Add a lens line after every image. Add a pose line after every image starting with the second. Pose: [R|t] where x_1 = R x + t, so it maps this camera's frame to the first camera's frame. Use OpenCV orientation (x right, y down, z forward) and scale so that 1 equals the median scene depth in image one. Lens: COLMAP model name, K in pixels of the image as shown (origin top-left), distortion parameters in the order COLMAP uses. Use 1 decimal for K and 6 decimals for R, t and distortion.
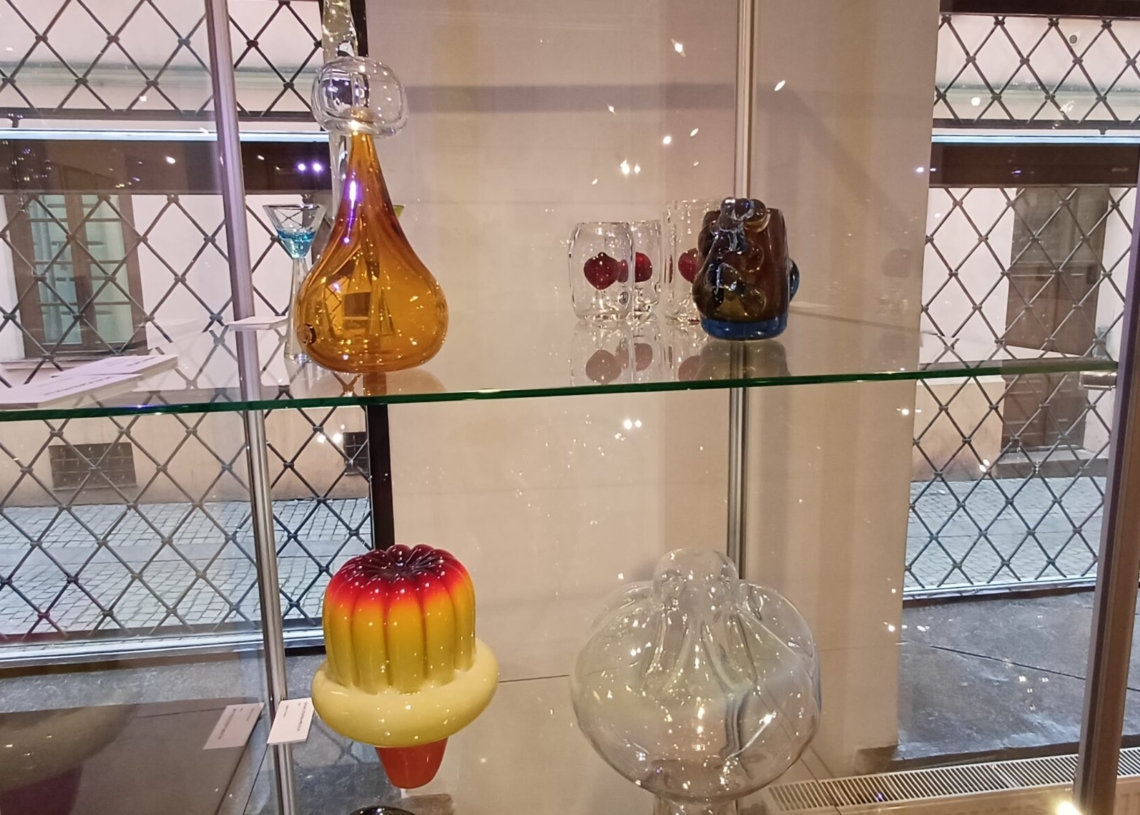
lens RADIAL K [[803.6, 0, 564.2], [0, 803.6, 408.9], [0, 0, 1]] dist [0.010493, -0.003771]
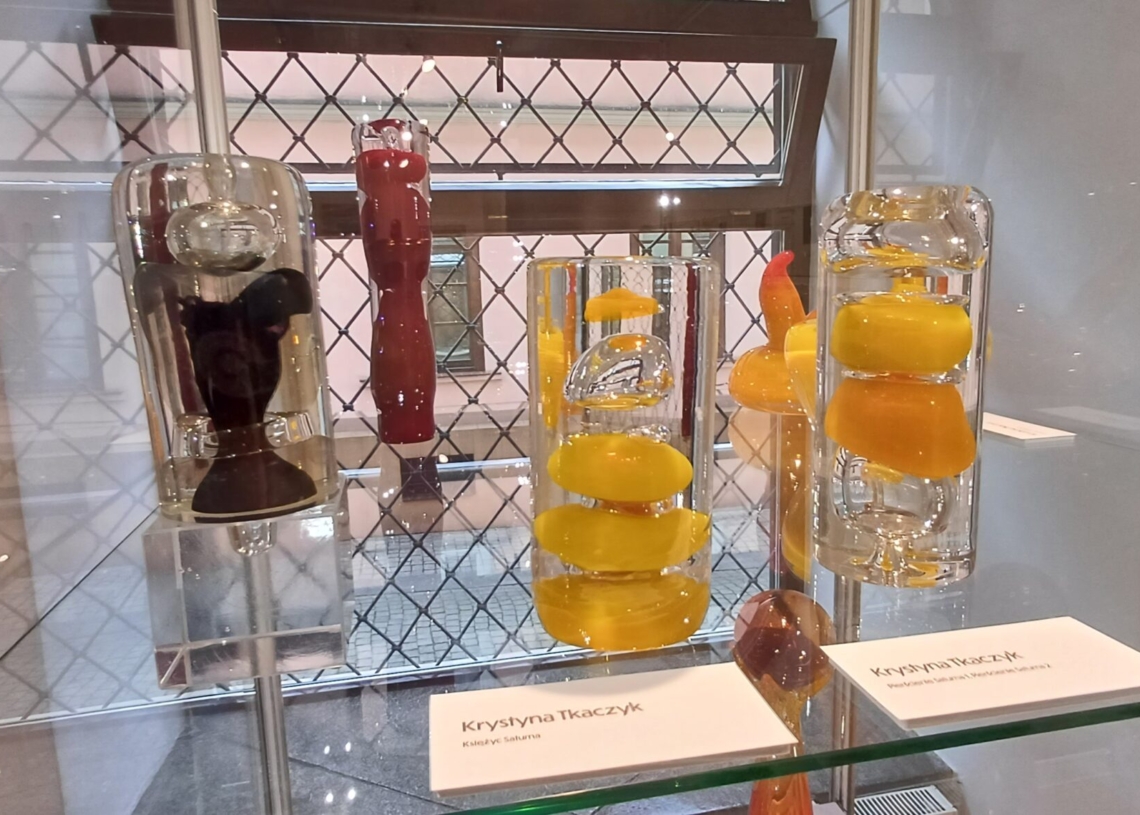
lens RADIAL K [[803.6, 0, 511.2], [0, 803.6, 439.2], [0, 0, 1]] dist [0.010493, -0.003771]
pose [[0.997298, -0.034045, 0.065091, 0.478391], [0.035338, 0.999198, -0.018810, -0.017743], [-0.064399, 0.021060, 0.997702, 0.064667]]
